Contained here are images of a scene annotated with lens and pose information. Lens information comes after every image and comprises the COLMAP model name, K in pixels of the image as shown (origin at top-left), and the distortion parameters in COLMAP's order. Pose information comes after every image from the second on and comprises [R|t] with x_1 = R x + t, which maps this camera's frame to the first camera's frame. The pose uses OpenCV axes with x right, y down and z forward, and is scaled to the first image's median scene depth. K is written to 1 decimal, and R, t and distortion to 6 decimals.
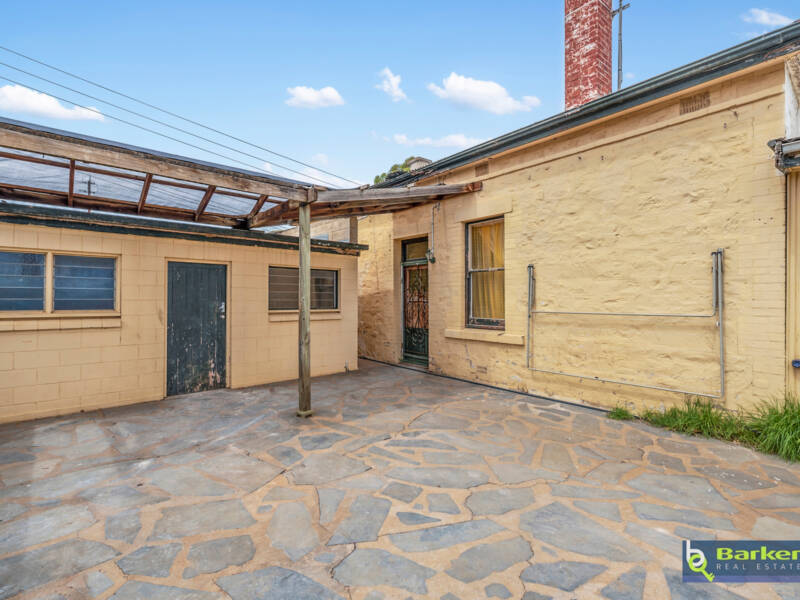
lens RADIAL K [[388.6, 0, 397.6], [0, 388.6, 297.7], [0, 0, 1]] dist [-0.000774, -0.000176]
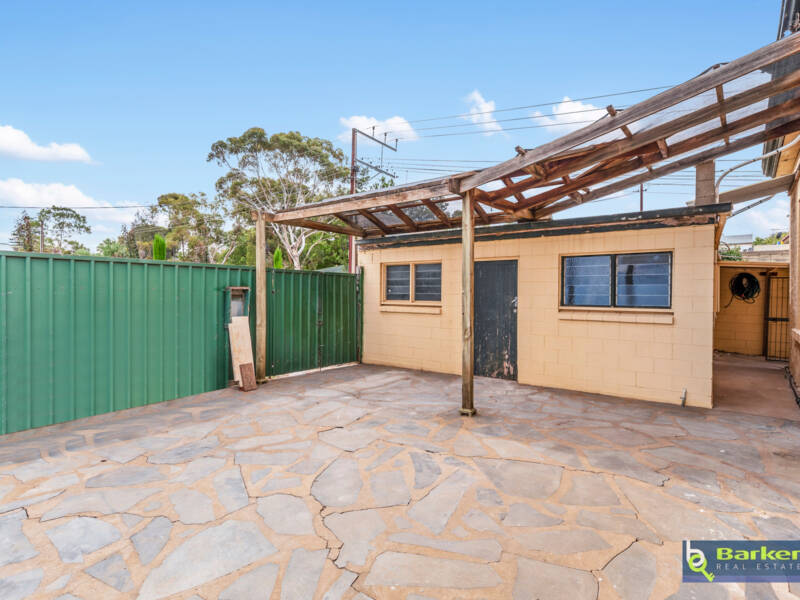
lens RADIAL K [[423.6, 0, 401.1], [0, 423.6, 296.3], [0, 0, 1]] dist [-0.000542, -0.000162]
pose [[0.190782, 0.006832, -0.981609, 0.705332], [-0.002427, 0.999976, 0.006488, 0.005124], [0.981629, 0.001144, 0.190794, 0.592972]]
